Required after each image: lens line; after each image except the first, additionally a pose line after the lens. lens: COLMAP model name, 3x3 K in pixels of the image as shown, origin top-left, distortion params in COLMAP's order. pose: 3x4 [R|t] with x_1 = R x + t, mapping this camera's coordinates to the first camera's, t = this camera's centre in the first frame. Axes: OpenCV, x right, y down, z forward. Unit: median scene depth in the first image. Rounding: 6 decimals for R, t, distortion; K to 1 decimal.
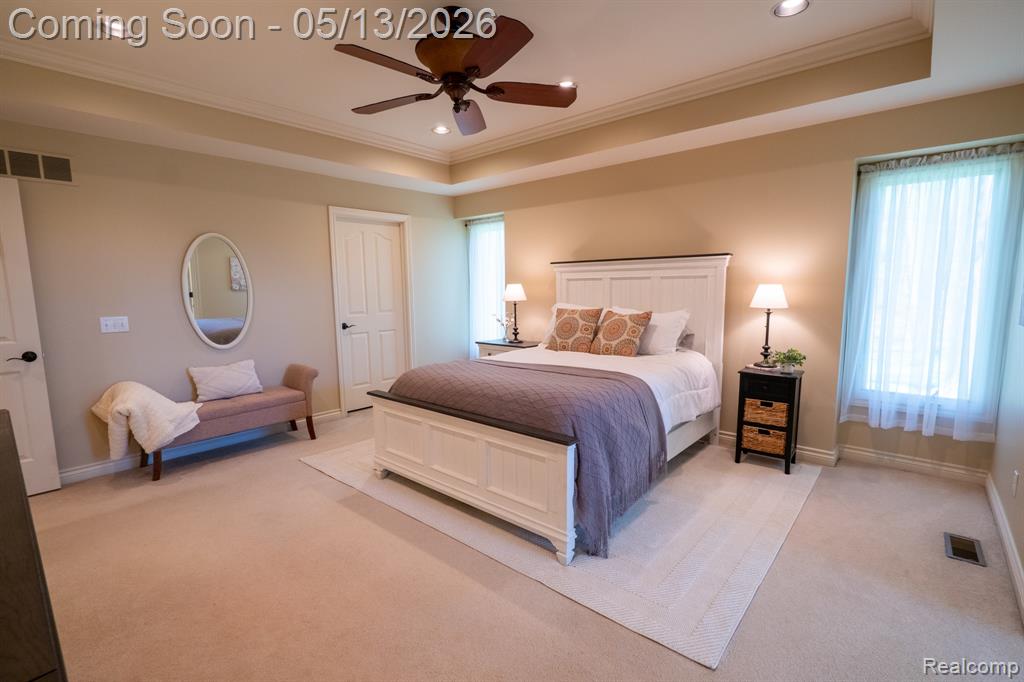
lens RADIAL K [[468.5, 0, 514.9], [0, 468.5, 342.8], [0, 0, 1]] dist [-0.003694, -0.000746]
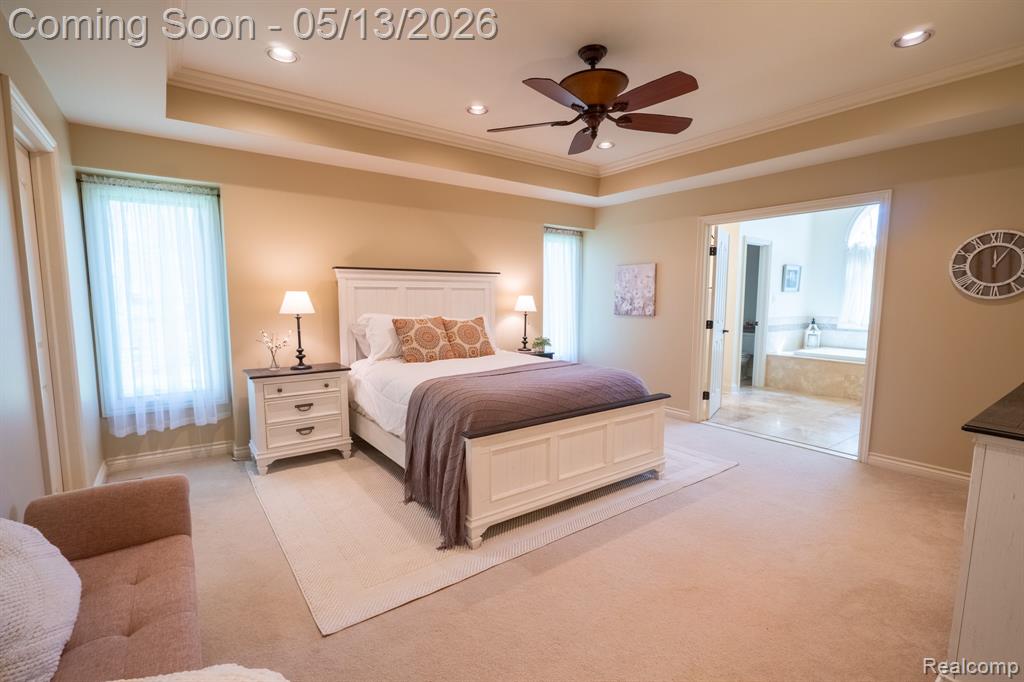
lens RADIAL K [[462.0, 0, 510.2], [0, 462.0, 344.7], [0, 0, 1]] dist [-0.001453, -0.000132]
pose [[0.221952, -0.101451, 0.969765, -0.739063], [0.103613, 0.991395, 0.080000, -0.072434], [-0.969537, 0.082724, 0.230554, 0.560066]]
